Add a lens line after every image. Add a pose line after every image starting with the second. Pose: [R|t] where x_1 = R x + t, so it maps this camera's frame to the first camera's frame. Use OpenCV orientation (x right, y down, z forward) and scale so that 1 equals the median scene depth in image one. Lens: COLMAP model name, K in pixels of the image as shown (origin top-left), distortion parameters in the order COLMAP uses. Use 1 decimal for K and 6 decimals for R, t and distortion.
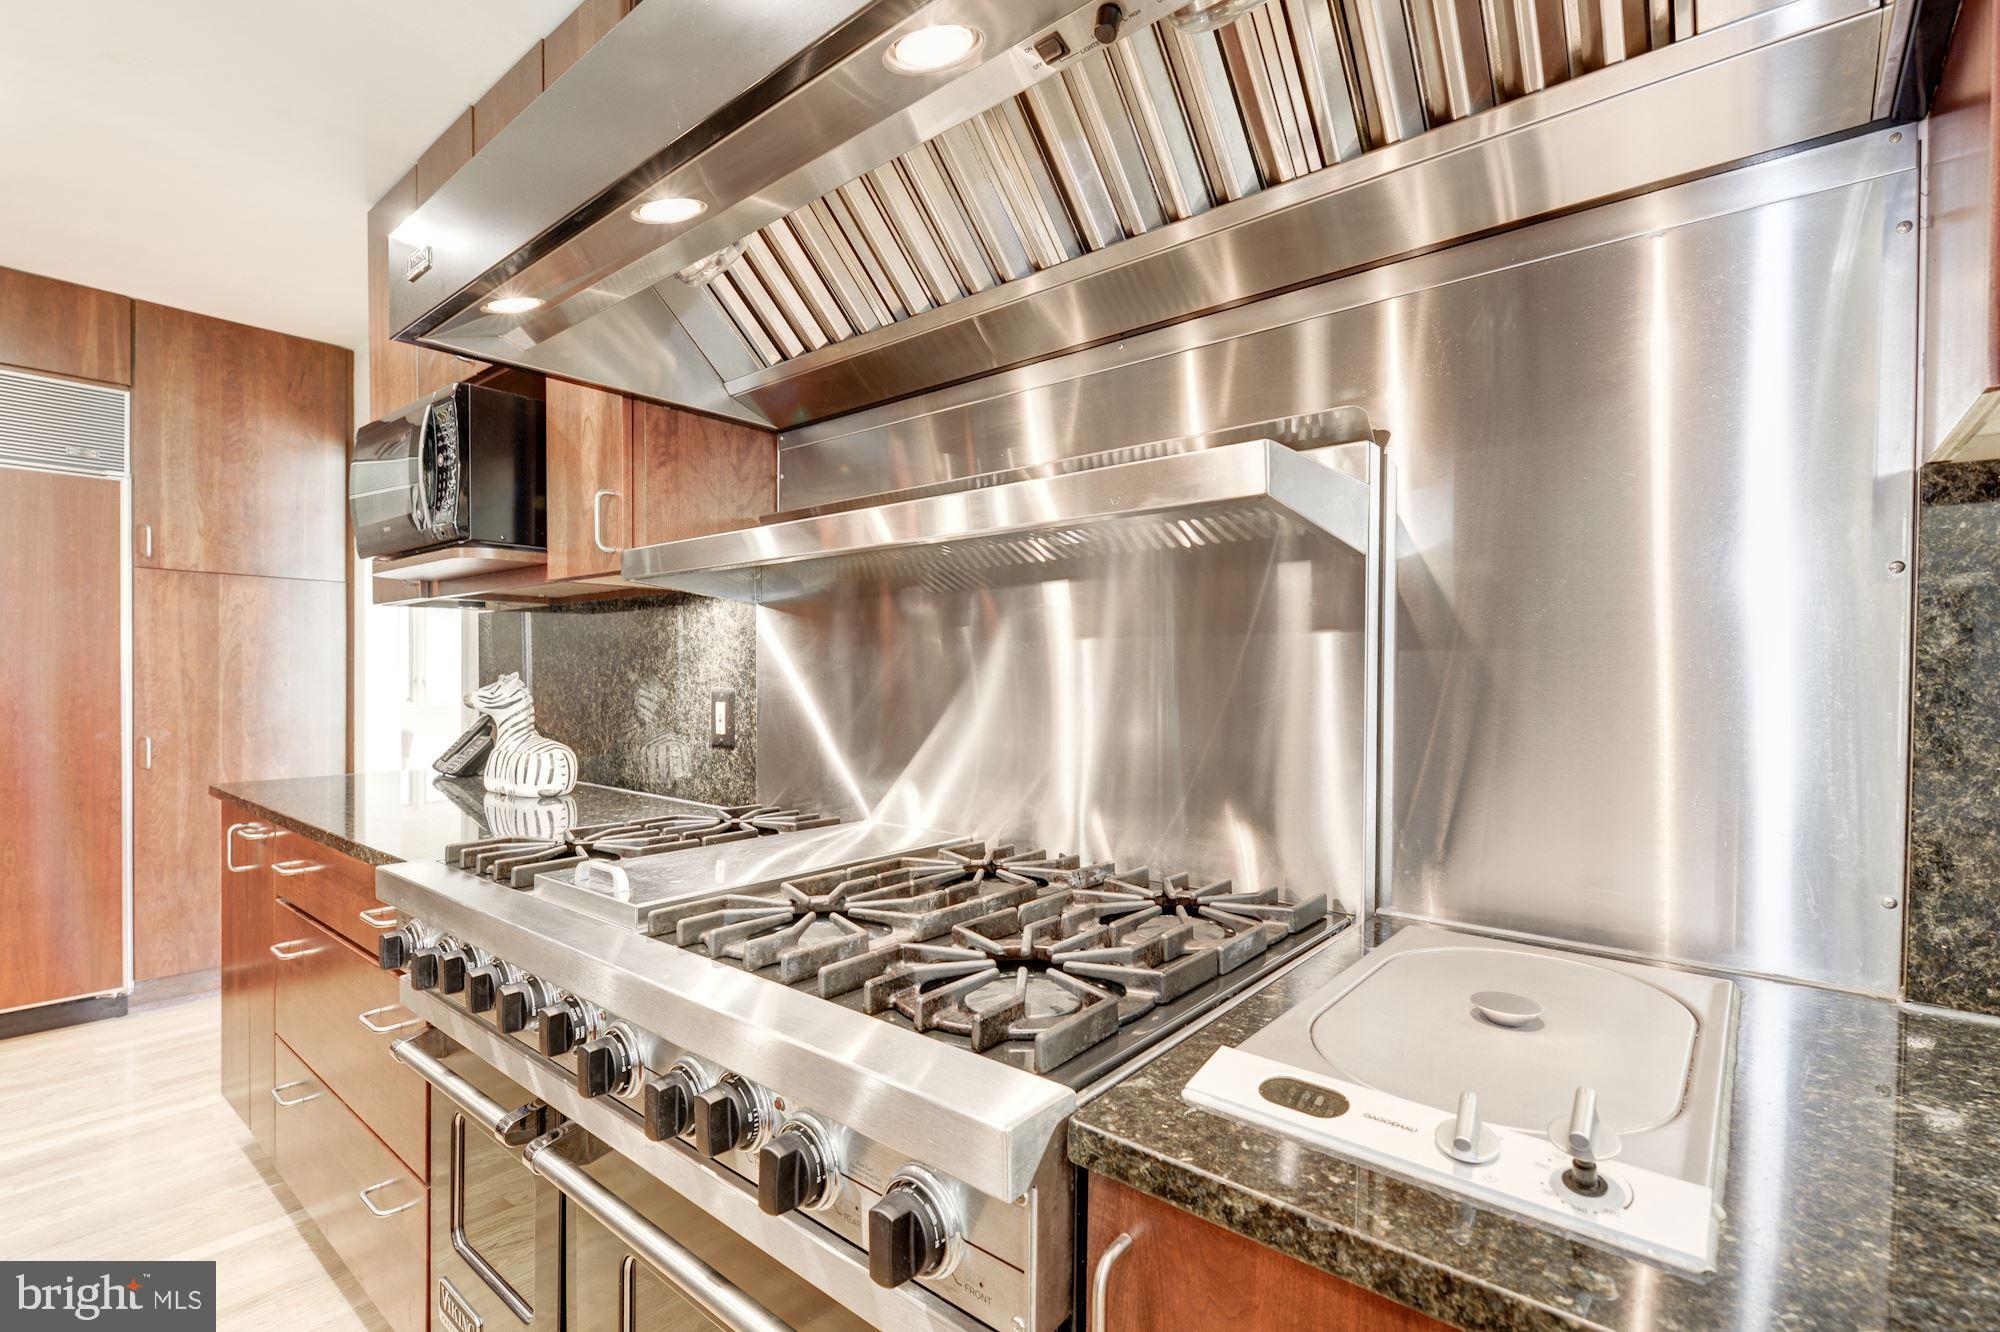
lens RADIAL K [[925.3, 0, 995.2], [0, 925.3, 684.2], [0, 0, 1]] dist [0.000353, -0.006481]
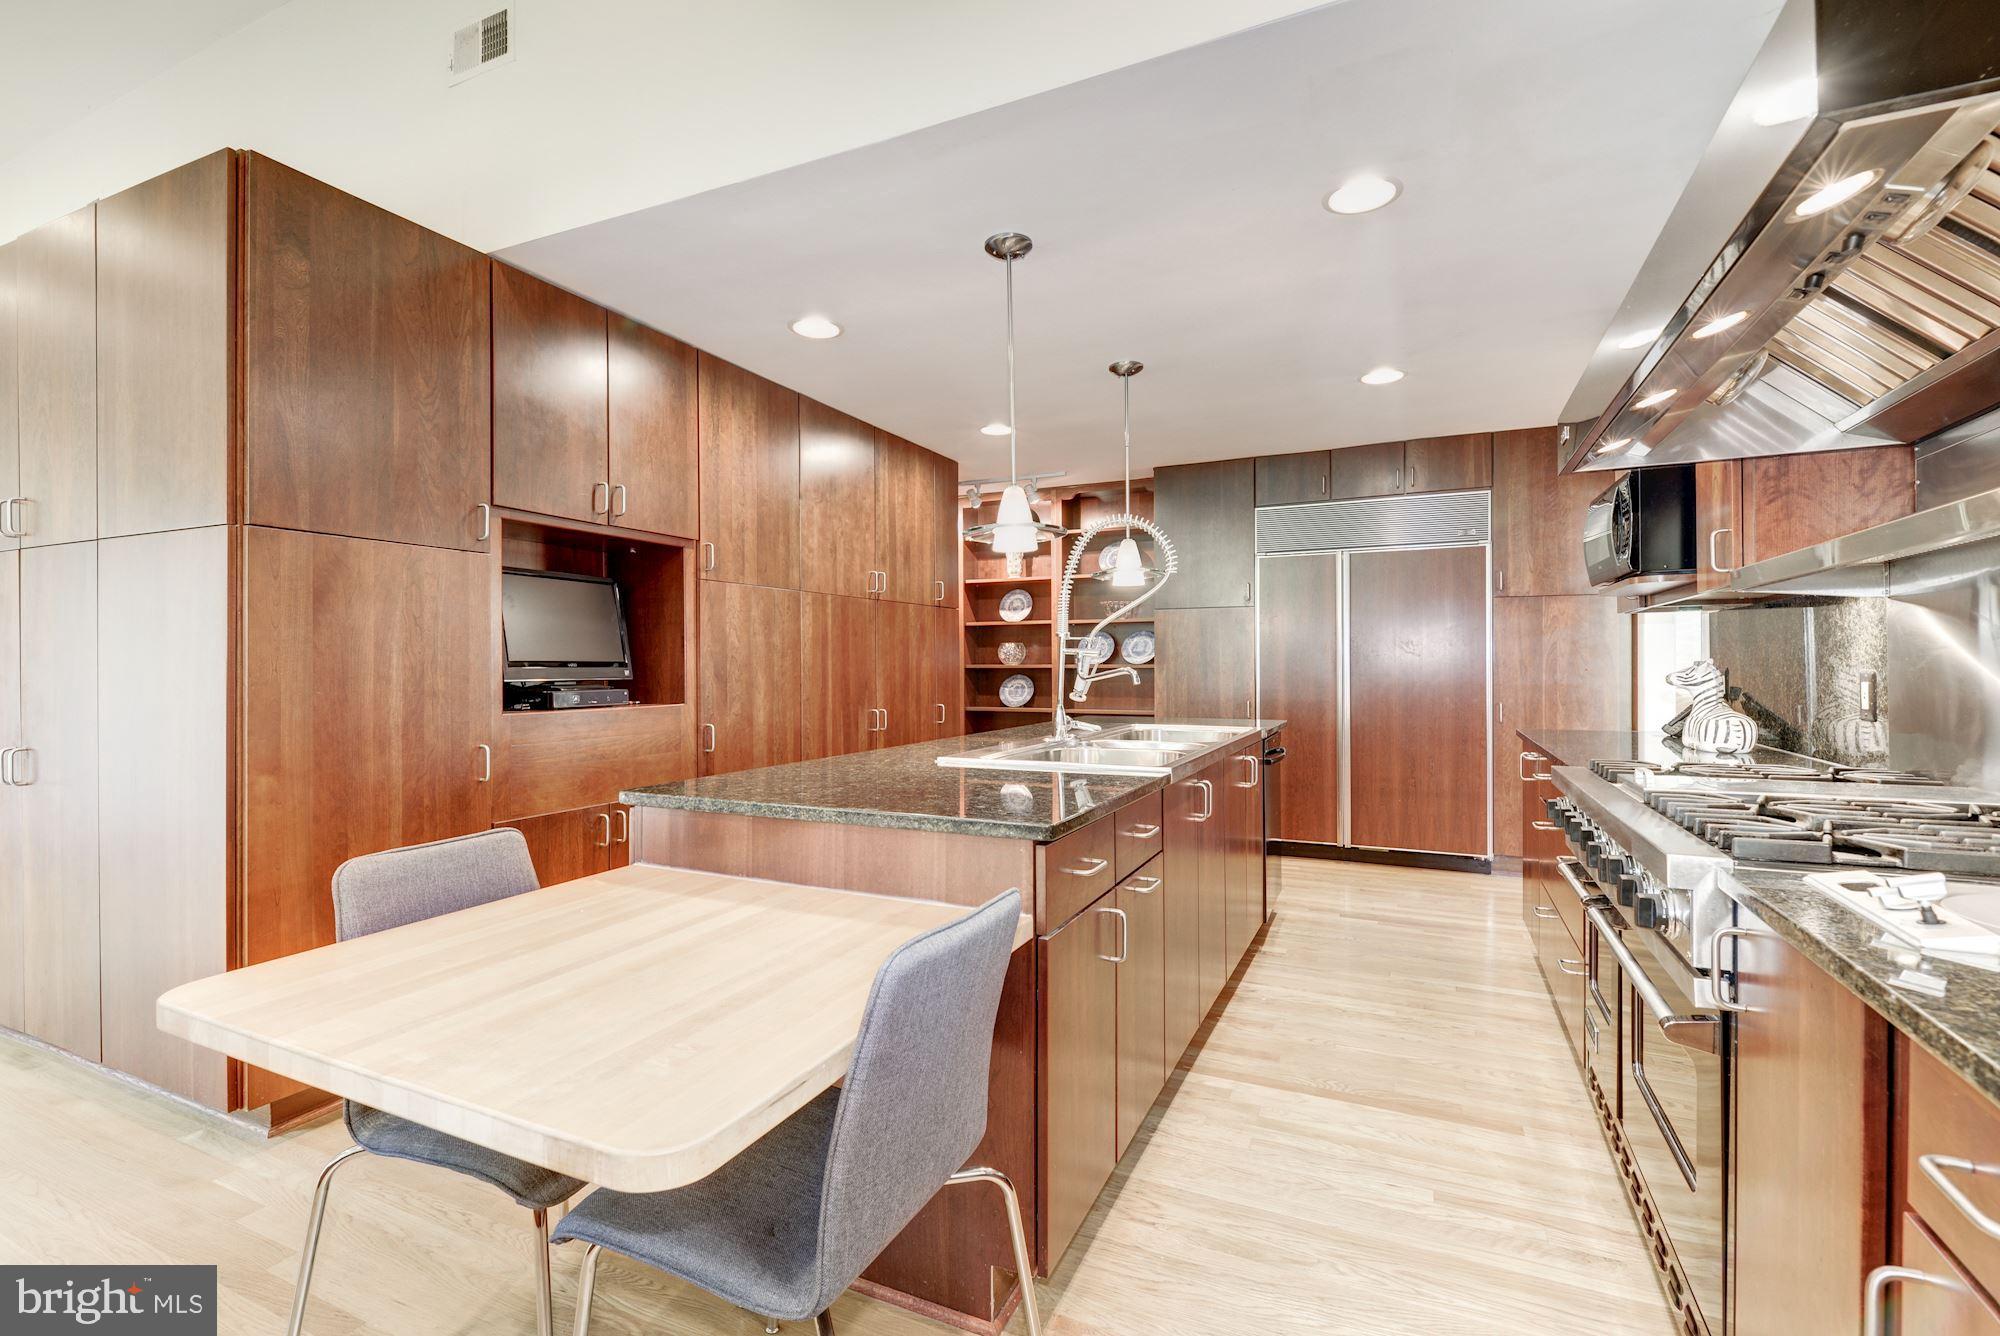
lens RADIAL K [[866.6, 0, 1010.7], [0, 866.6, 665.9], [0, 0, 1]] dist [0.000339, 0.000002]
pose [[0.258570, -0.004091, -0.965984, 0.352494], [-0.006289, 0.999963, -0.005918, 0.009091], [0.965972, 0.007605, 0.258534, -0.238897]]
